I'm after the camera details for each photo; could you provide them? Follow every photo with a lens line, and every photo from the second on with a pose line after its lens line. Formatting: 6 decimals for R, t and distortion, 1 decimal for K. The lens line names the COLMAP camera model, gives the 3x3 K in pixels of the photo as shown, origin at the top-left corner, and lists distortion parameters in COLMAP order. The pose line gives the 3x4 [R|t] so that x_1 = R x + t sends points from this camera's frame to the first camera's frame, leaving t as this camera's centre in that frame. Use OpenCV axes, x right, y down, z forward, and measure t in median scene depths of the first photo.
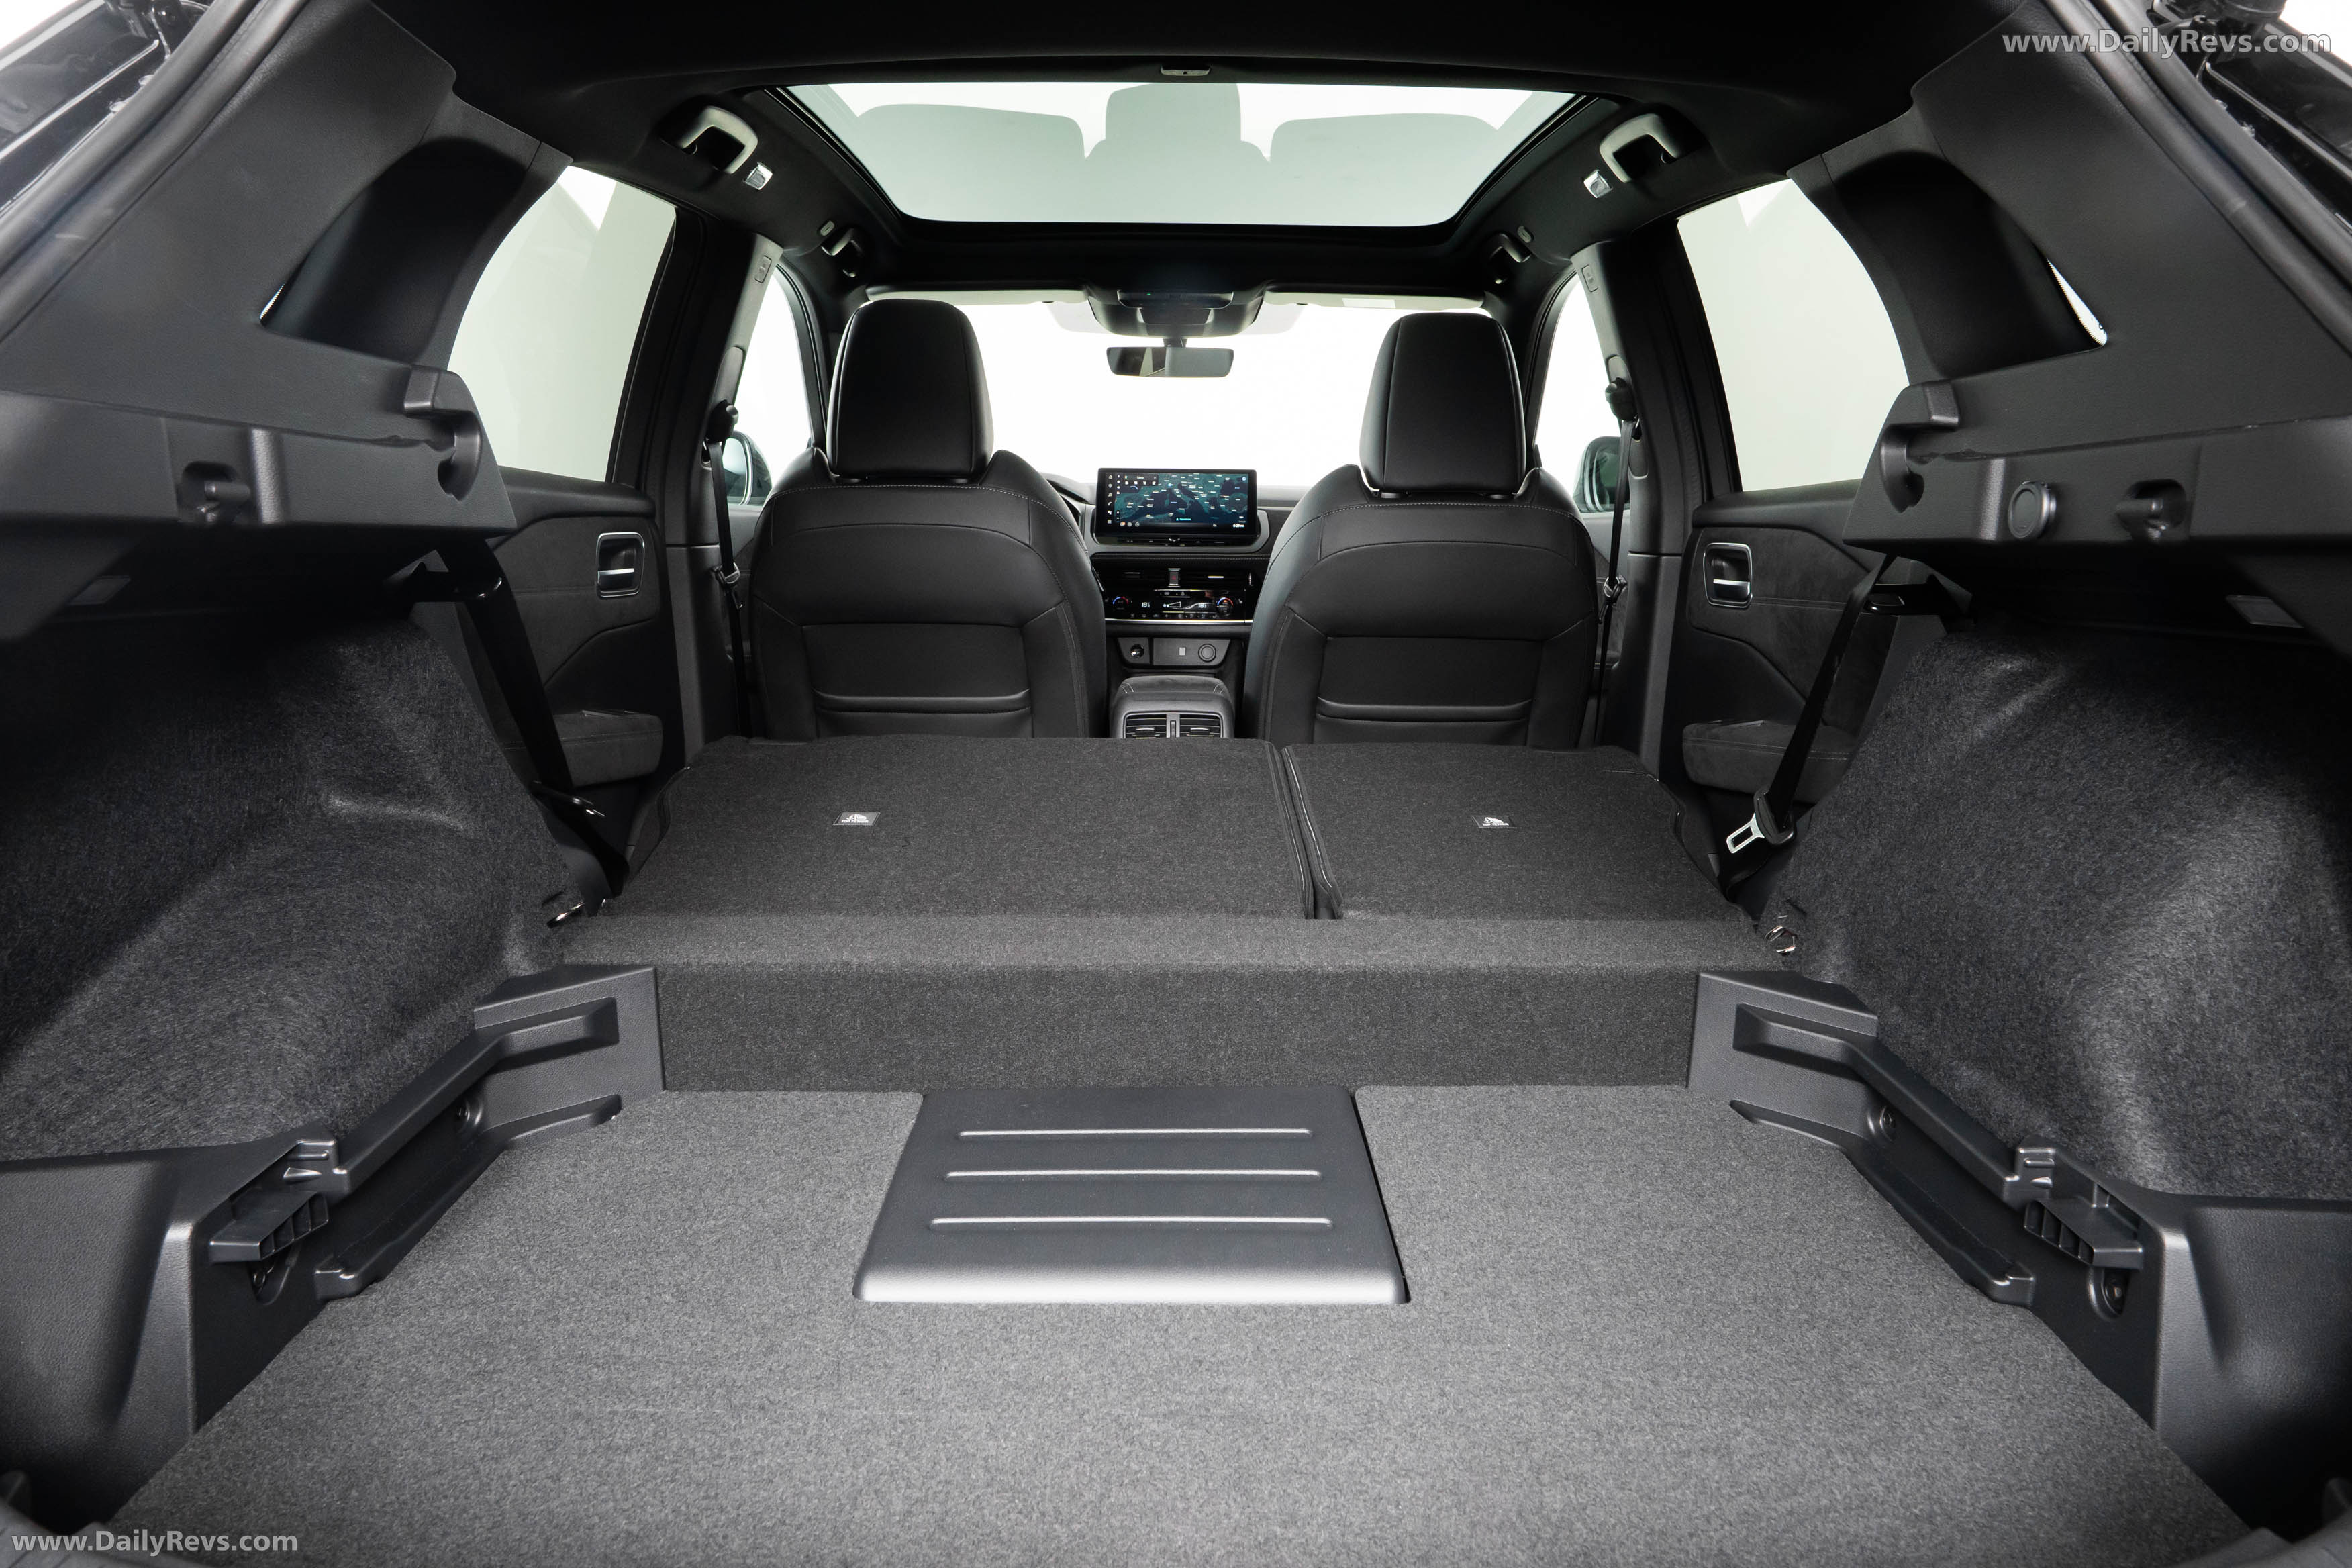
lens RADIAL K [[1442.6, 0, 1176.0], [0, 1442.6, 784.0], [0, 0, 1]] dist [-0.035161, -0.000820]
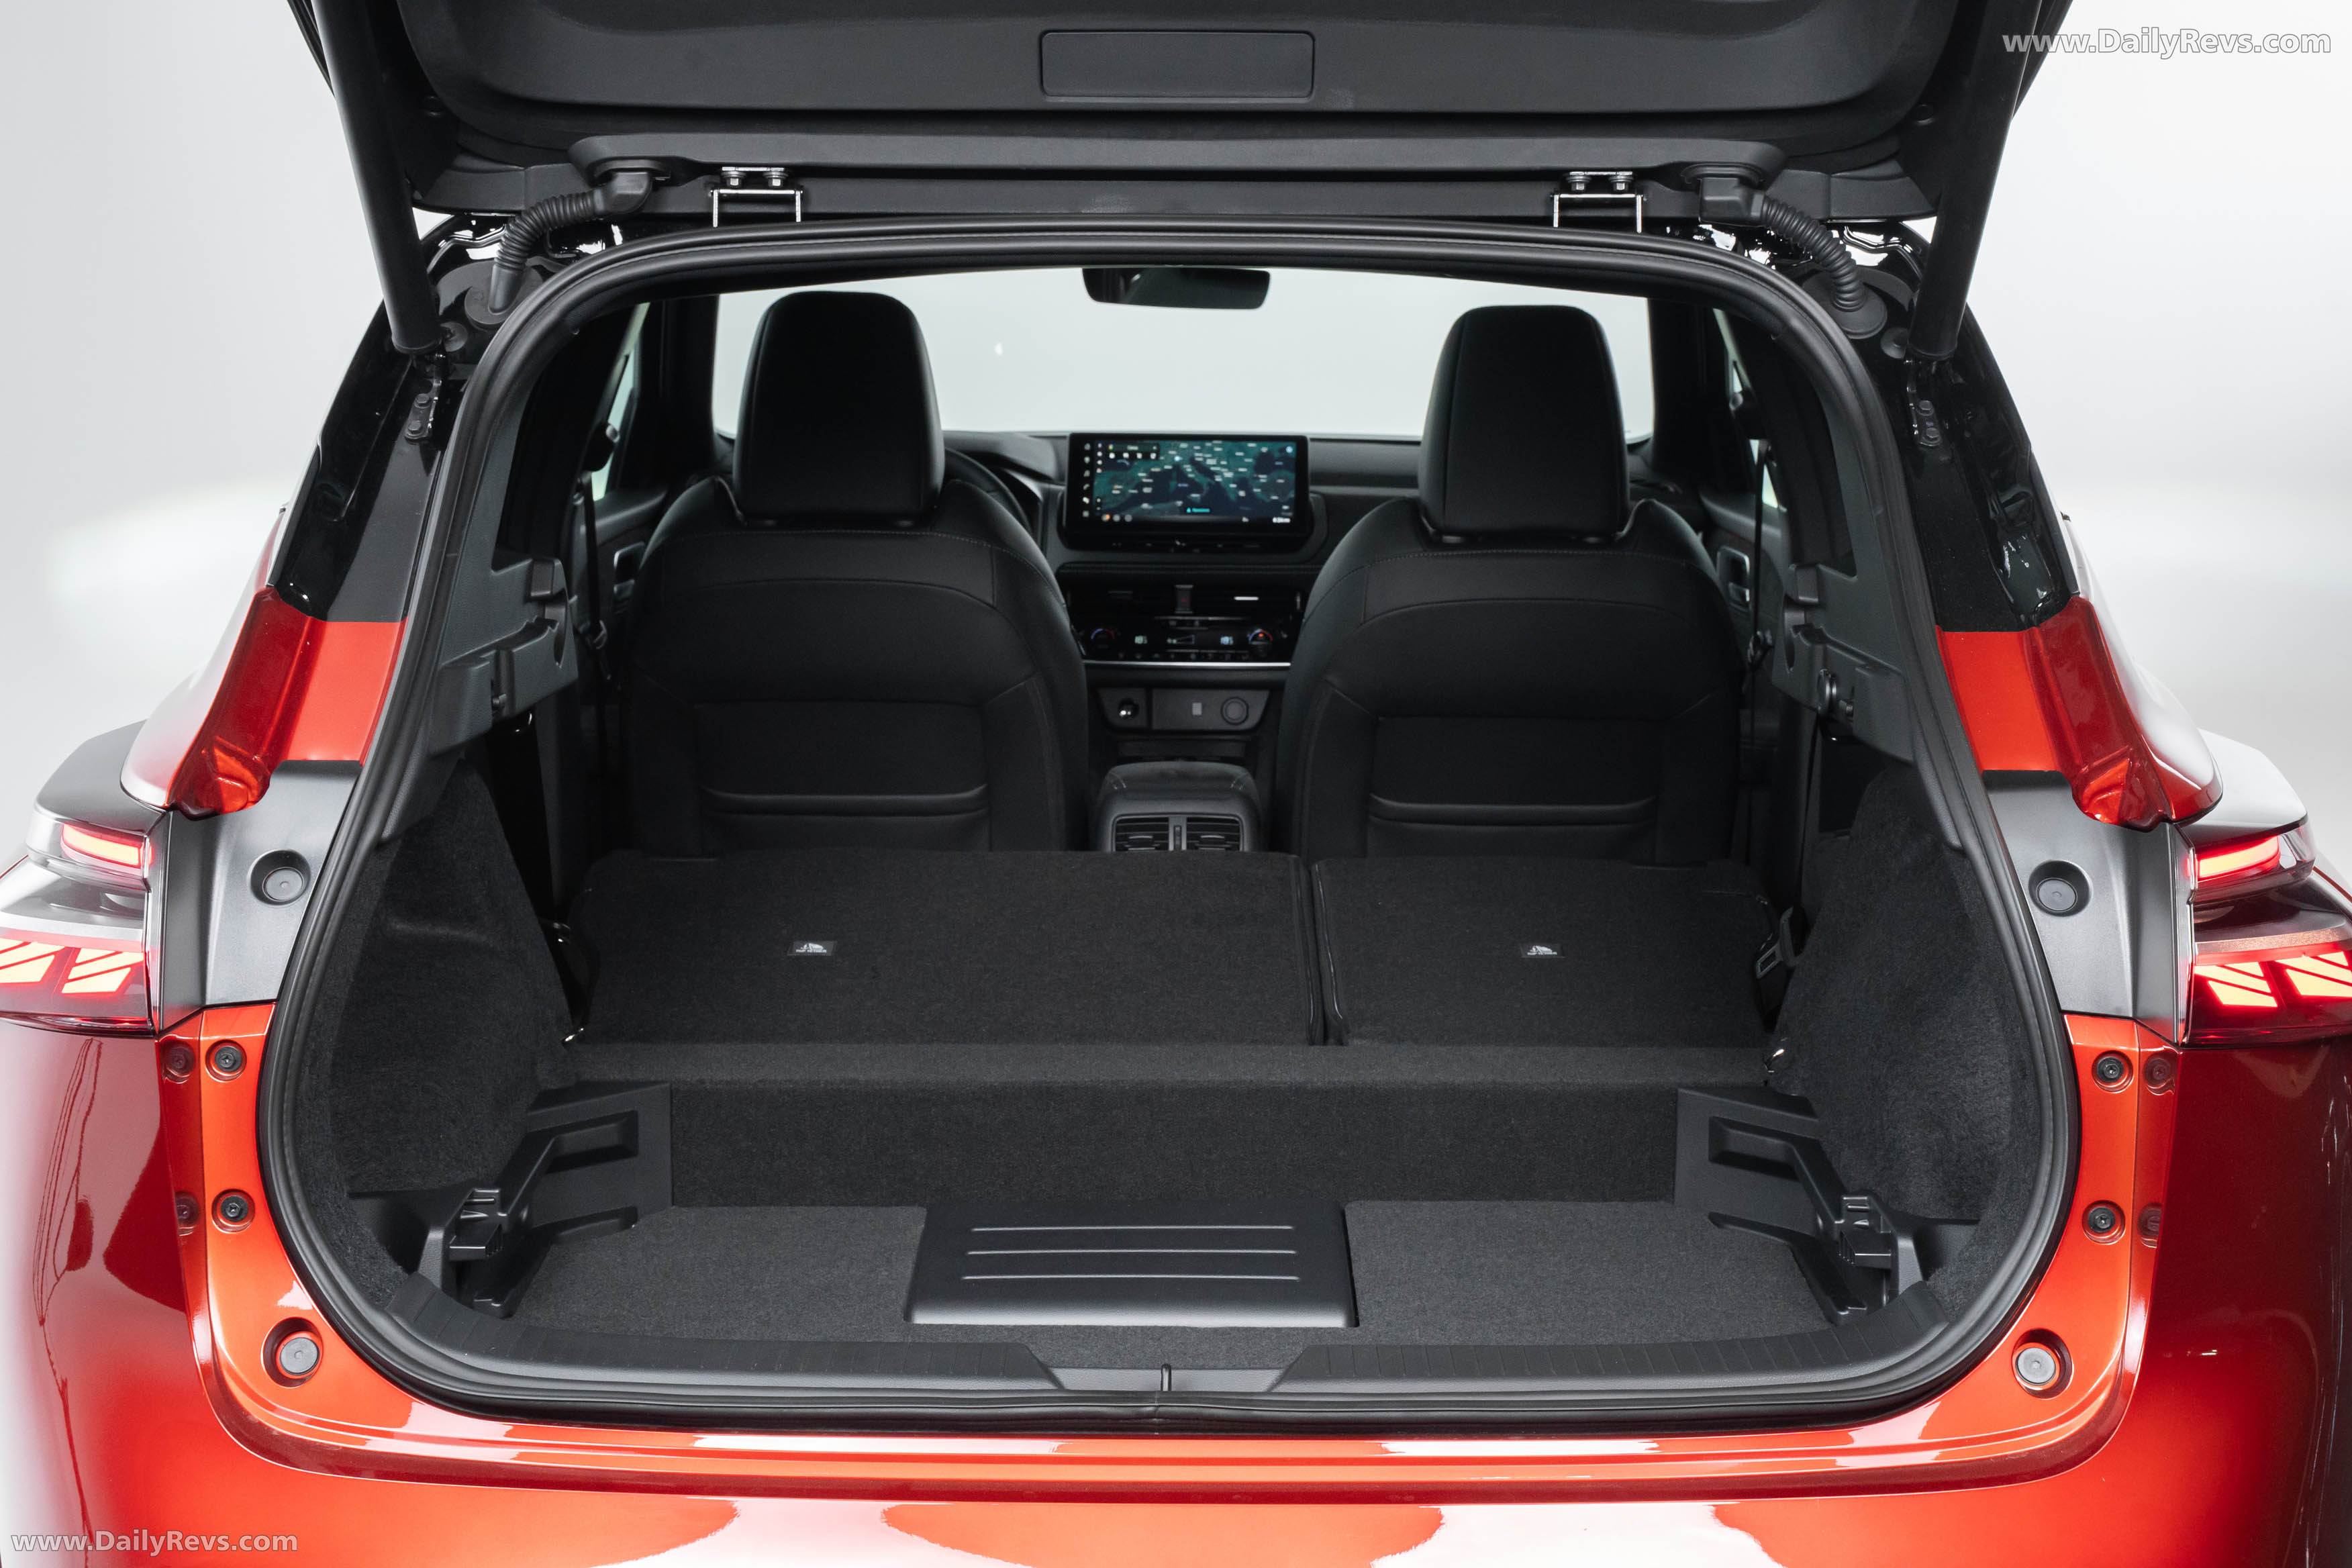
lens RADIAL K [[3830.5, 0, 1176.0], [0, 3830.5, 784.0], [0, 0, 1]] dist [0.028936, 0.030007]
pose [[0.999932, -0.001917, -0.011533, 0.035111], [0.001502, 0.999354, -0.035911, 0.010706], [0.011594, 0.035891, 0.999288, -1.744027]]
